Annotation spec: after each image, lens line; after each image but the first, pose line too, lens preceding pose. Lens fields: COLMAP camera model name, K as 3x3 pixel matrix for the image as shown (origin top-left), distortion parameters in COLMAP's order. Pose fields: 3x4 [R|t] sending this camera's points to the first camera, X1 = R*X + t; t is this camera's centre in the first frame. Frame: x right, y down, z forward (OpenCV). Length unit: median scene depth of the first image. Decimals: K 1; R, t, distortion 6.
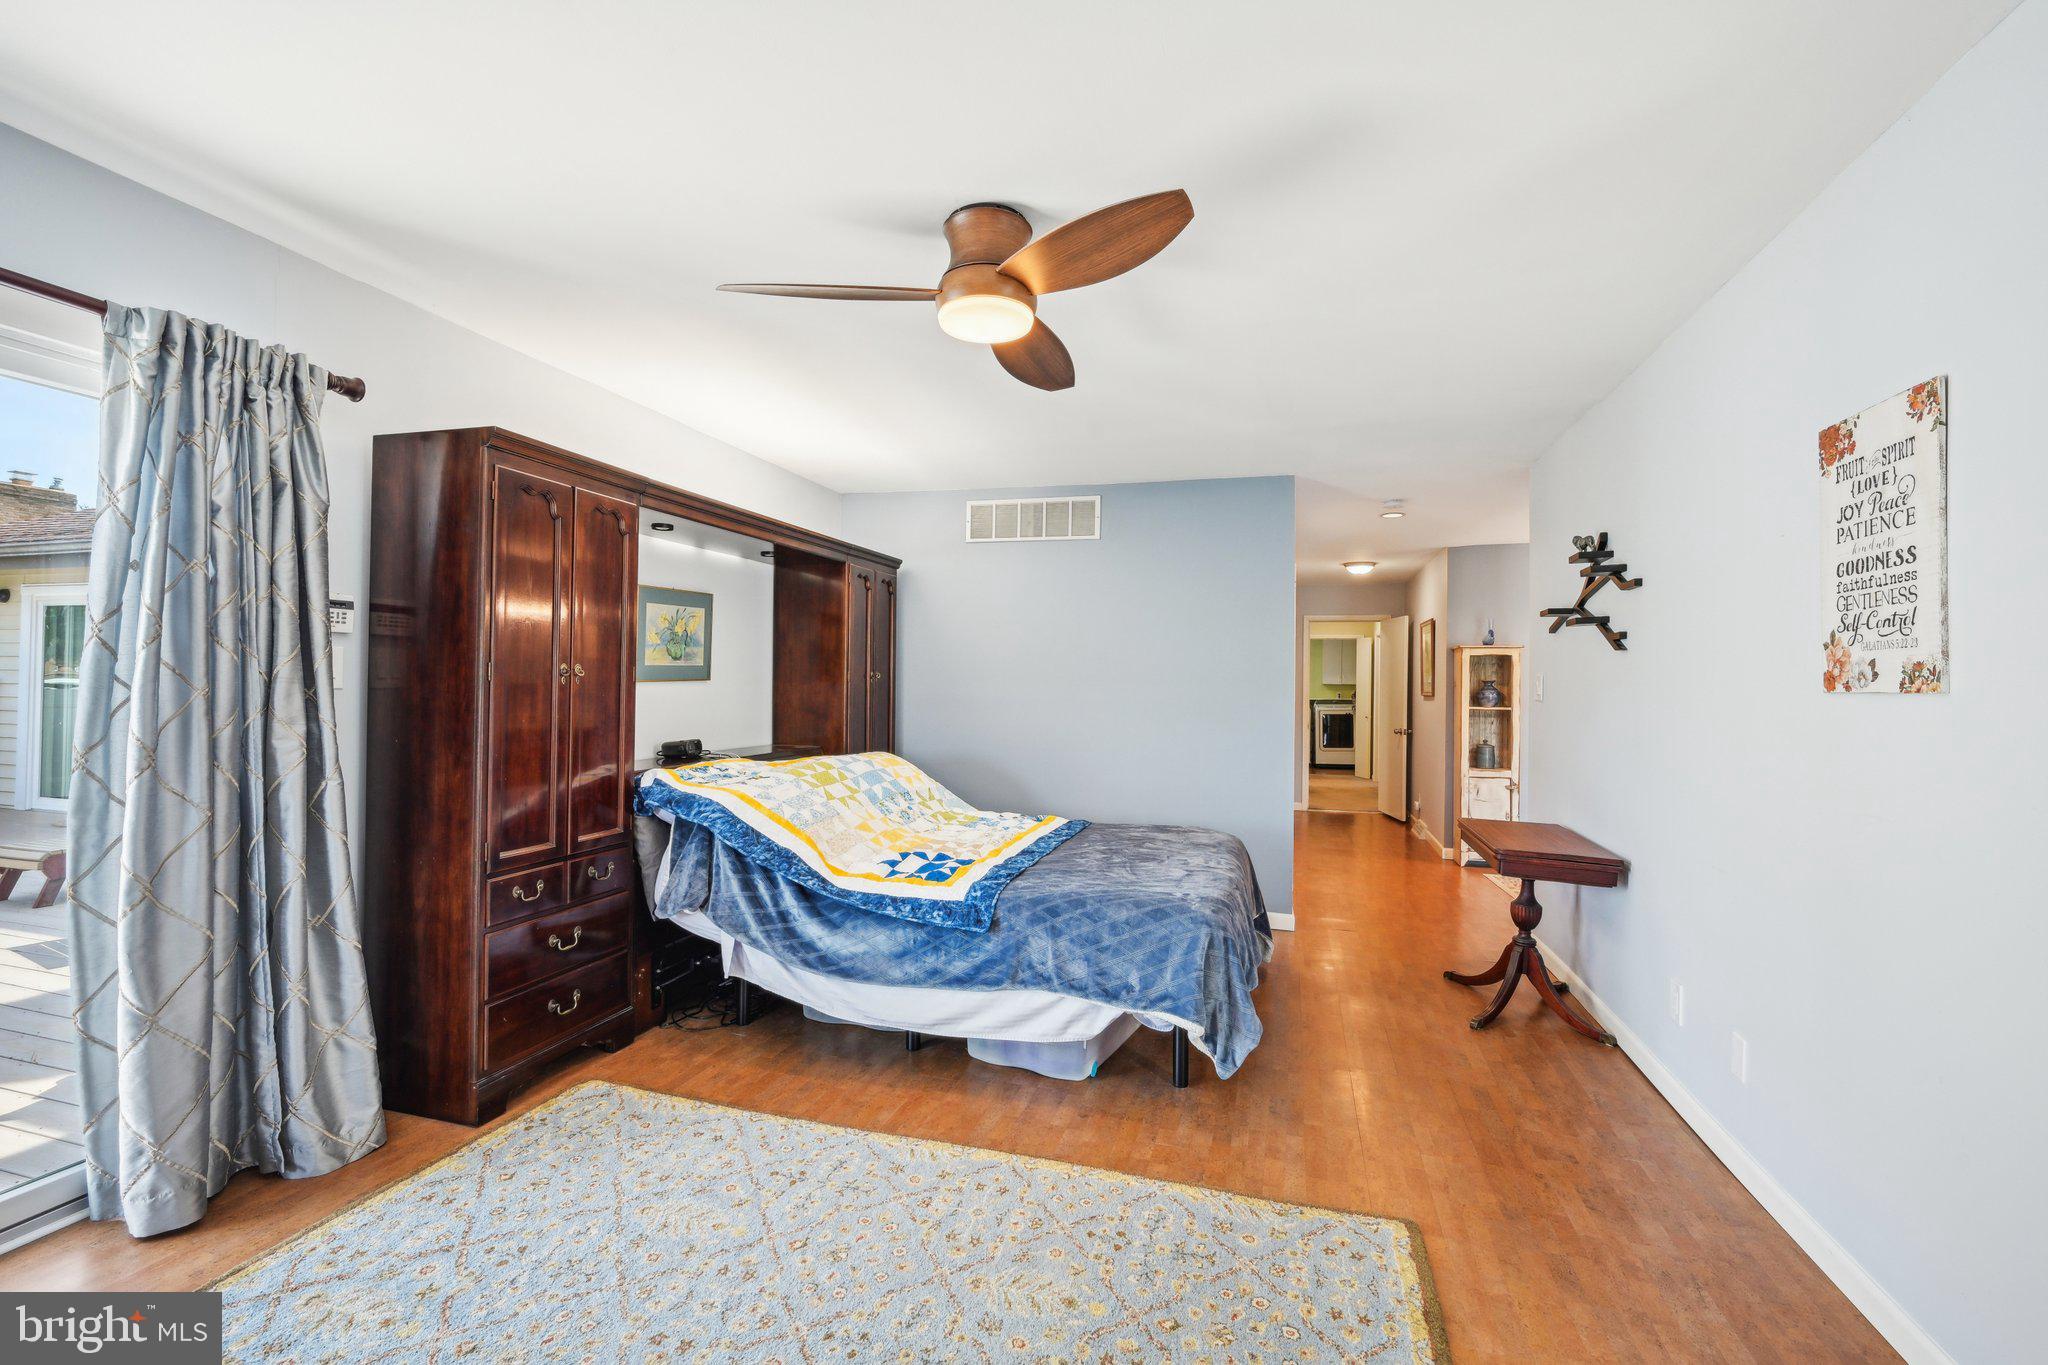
lens RADIAL K [[895.5, 0, 1029.0], [0, 895.5, 682.1], [0, 0, 1]] dist [0.001623, -0.000736]
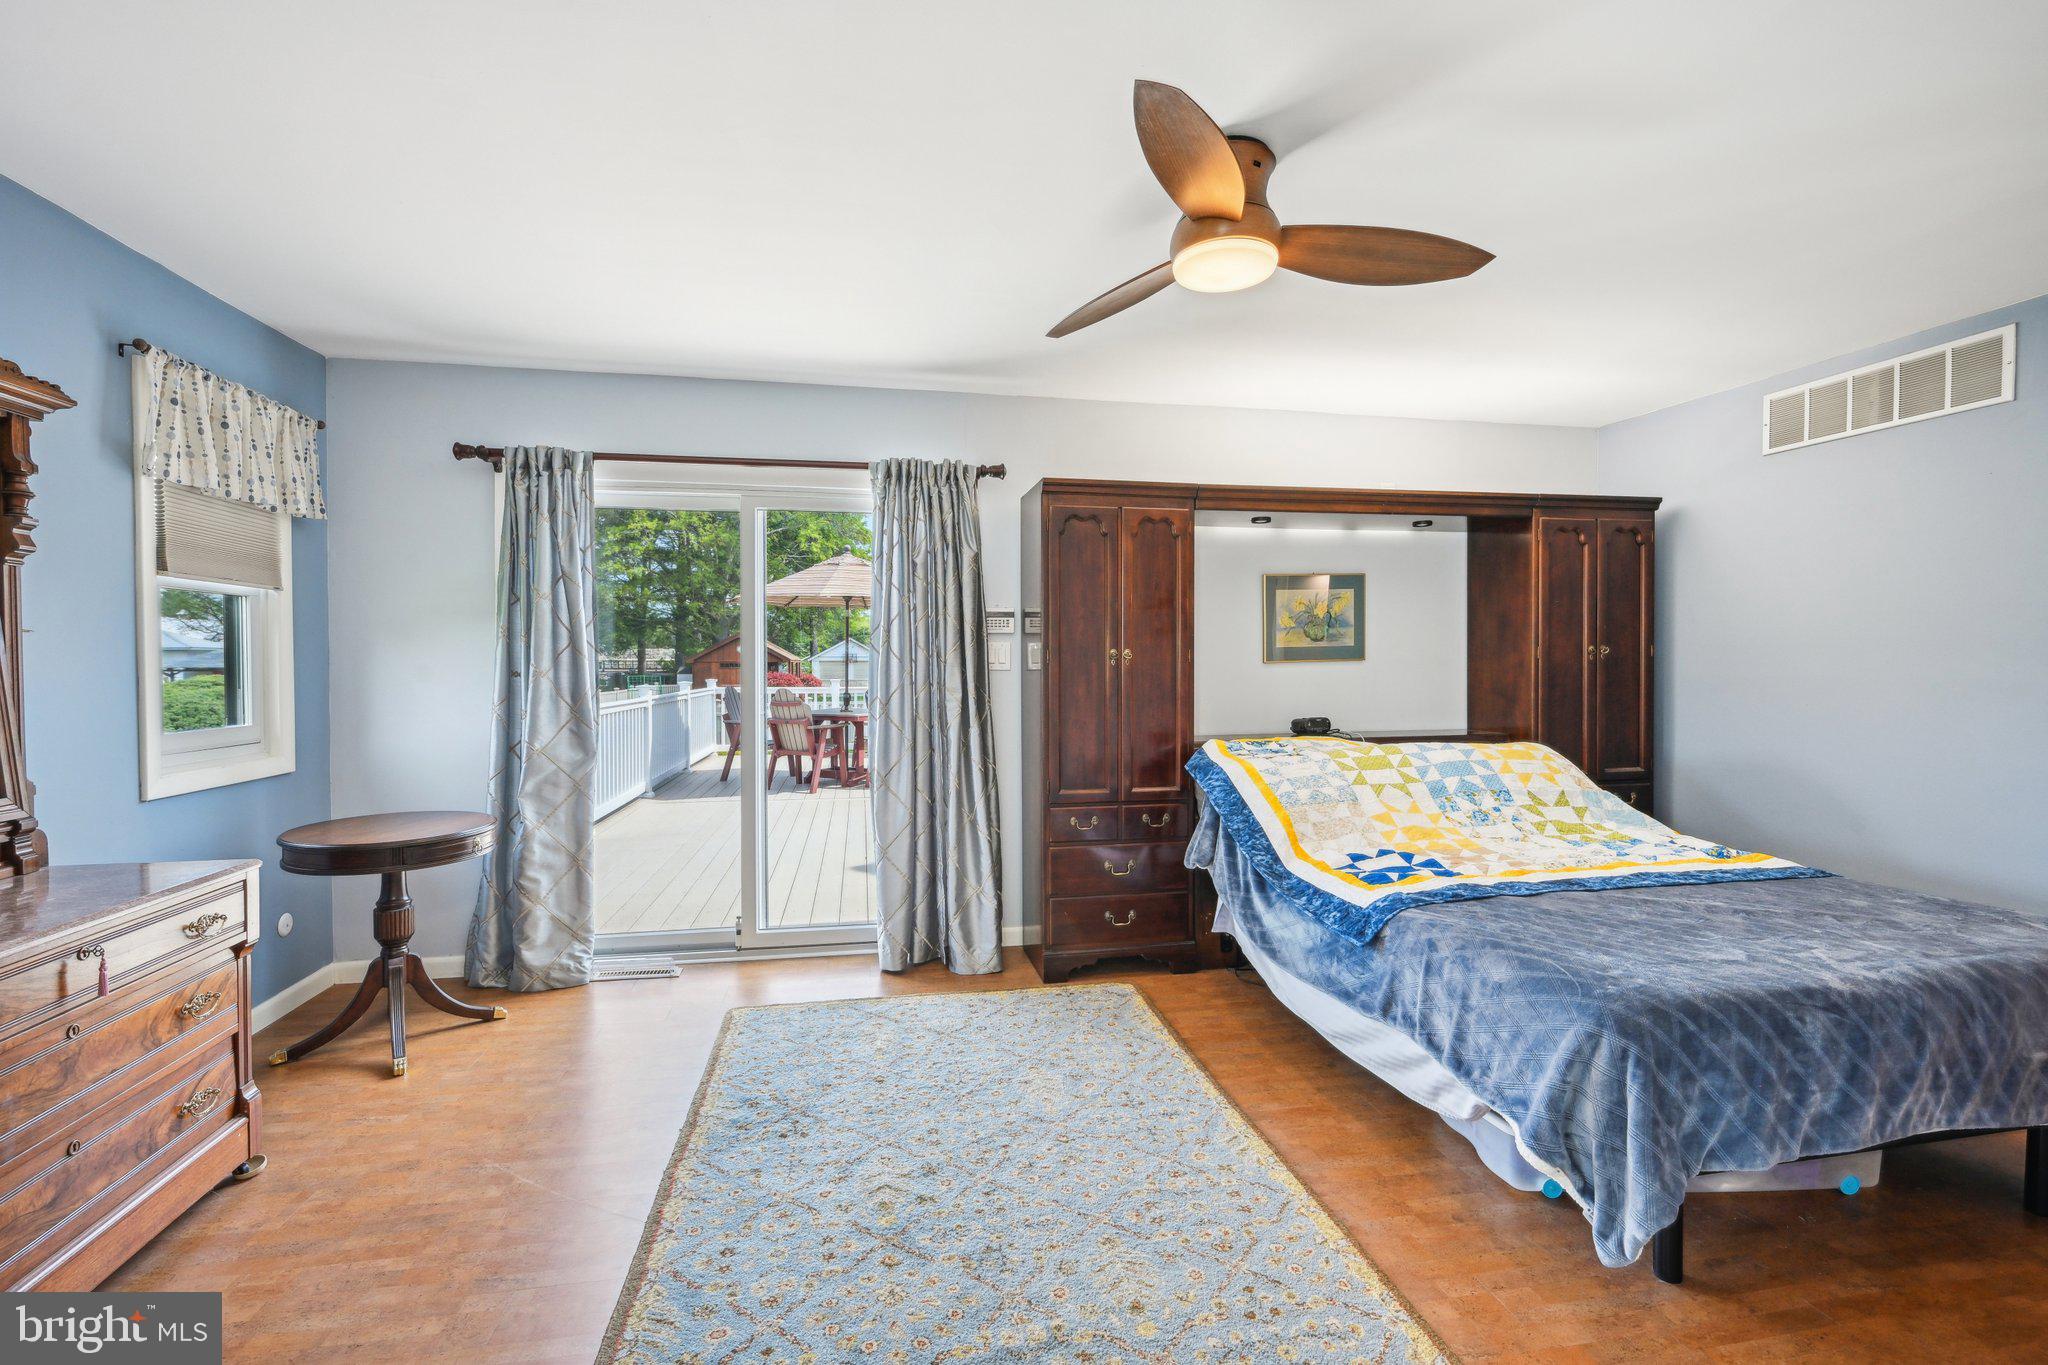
lens RADIAL K [[895.5, 0, 1020.4], [0, 895.5, 687.5], [0, 0, 1]] dist [0.001623, -0.000736]
pose [[0.450200, 0.008507, -0.892887, 0.588013], [0.012184, 0.999803, 0.015669, 0.013043], [0.892845, -0.017933, 0.450008, 0.334447]]
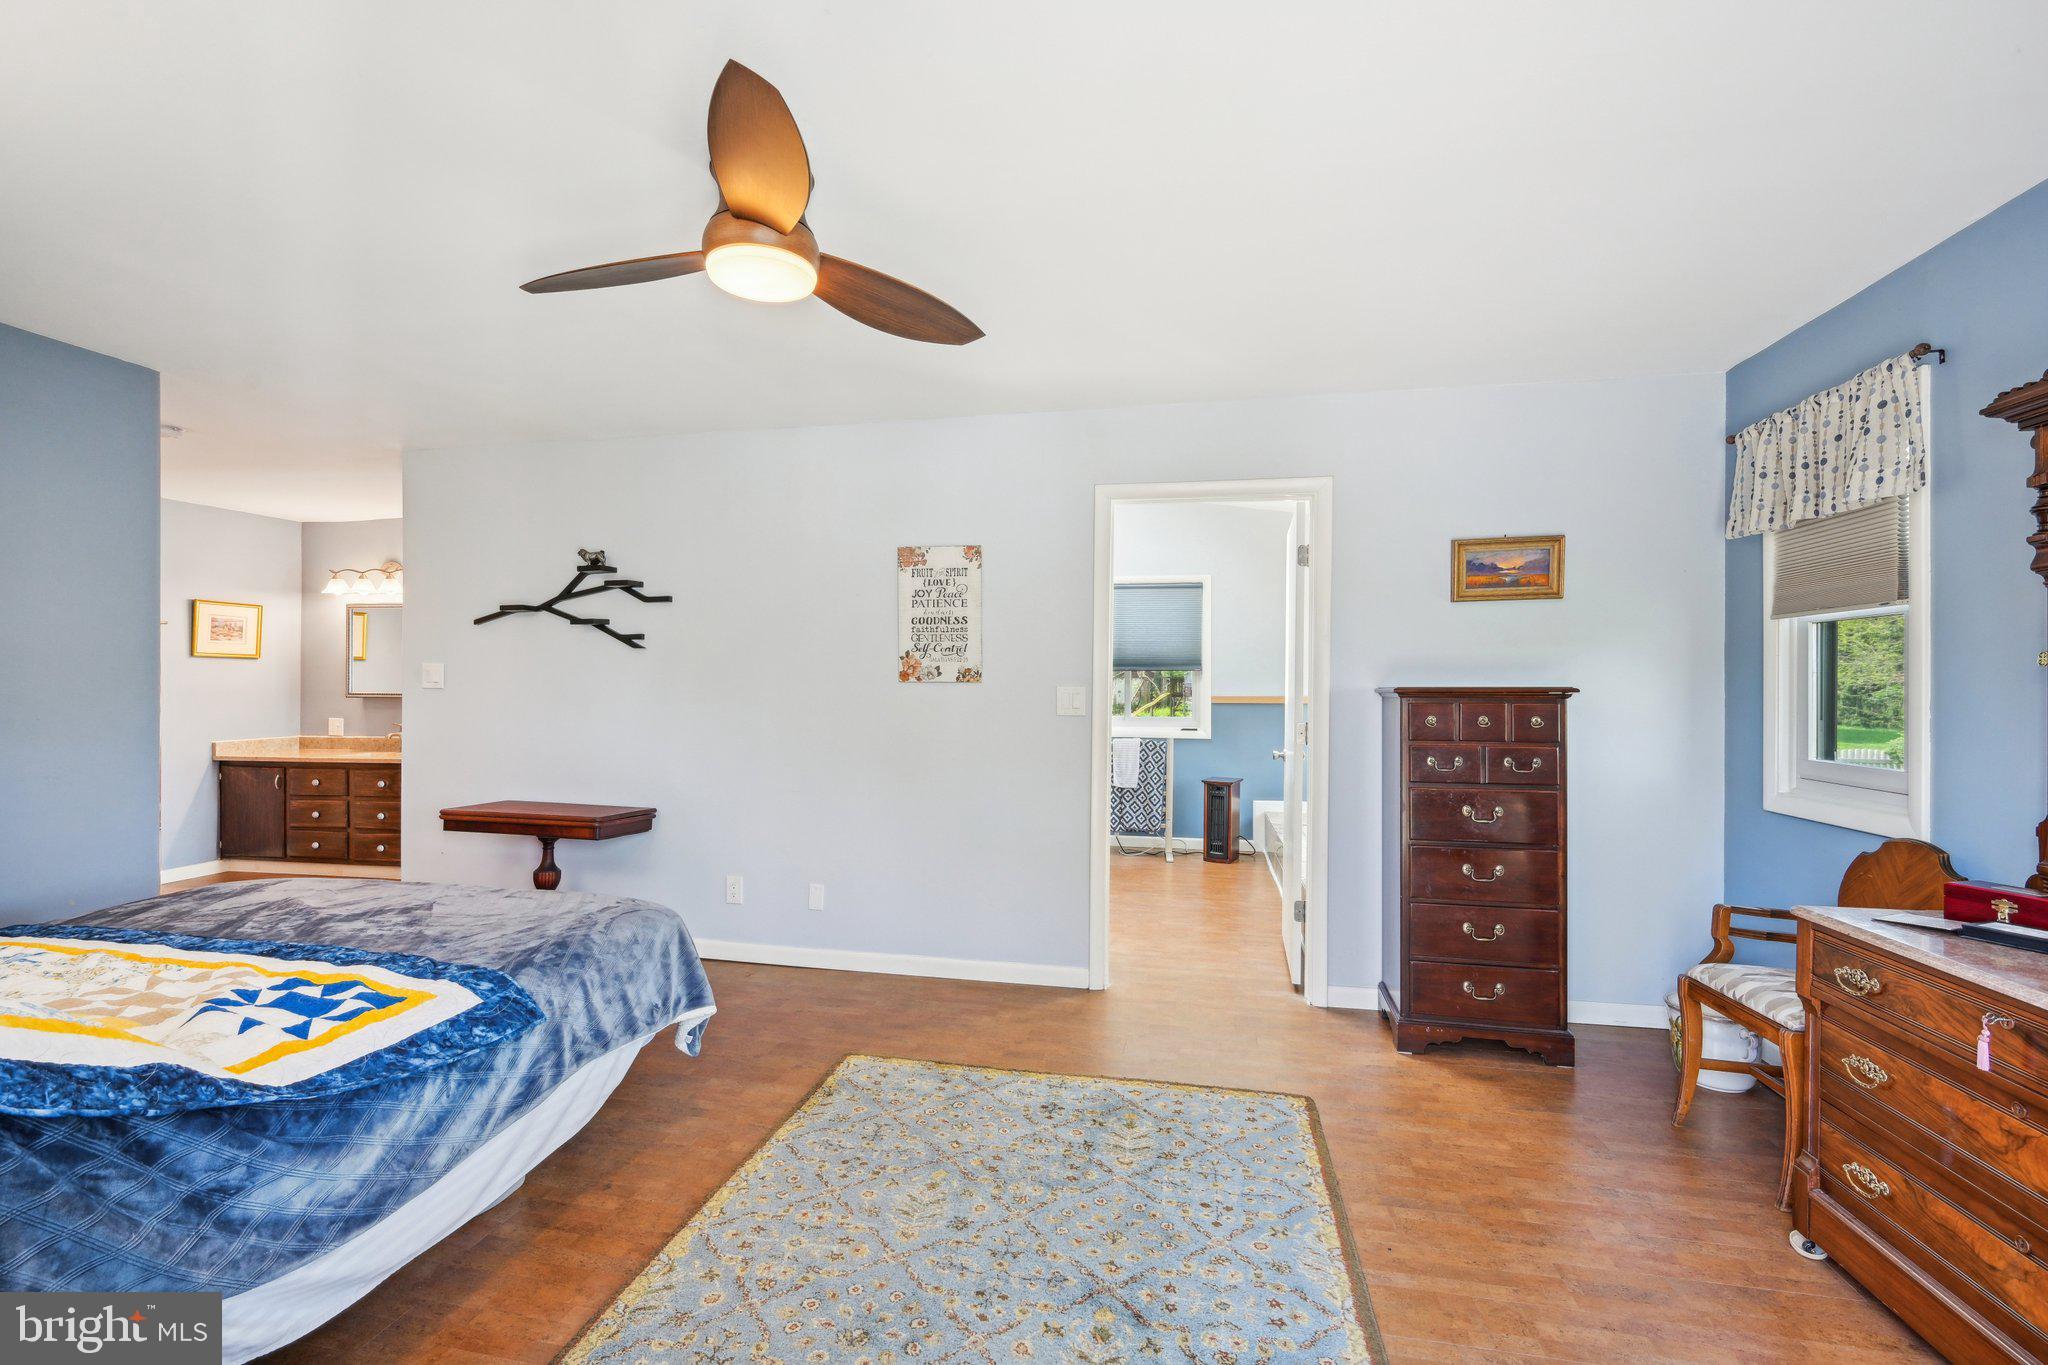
lens RADIAL K [[895.5, 0, 1023.4], [0, 895.5, 677.3], [0, 0, 1]] dist [0.001623, -0.000736]
pose [[-0.092565, -0.007294, 0.995680, -0.836374], [-0.011489, 0.999914, 0.006257, -0.010189], [-0.995640, -0.010860, -0.092641, 0.703463]]
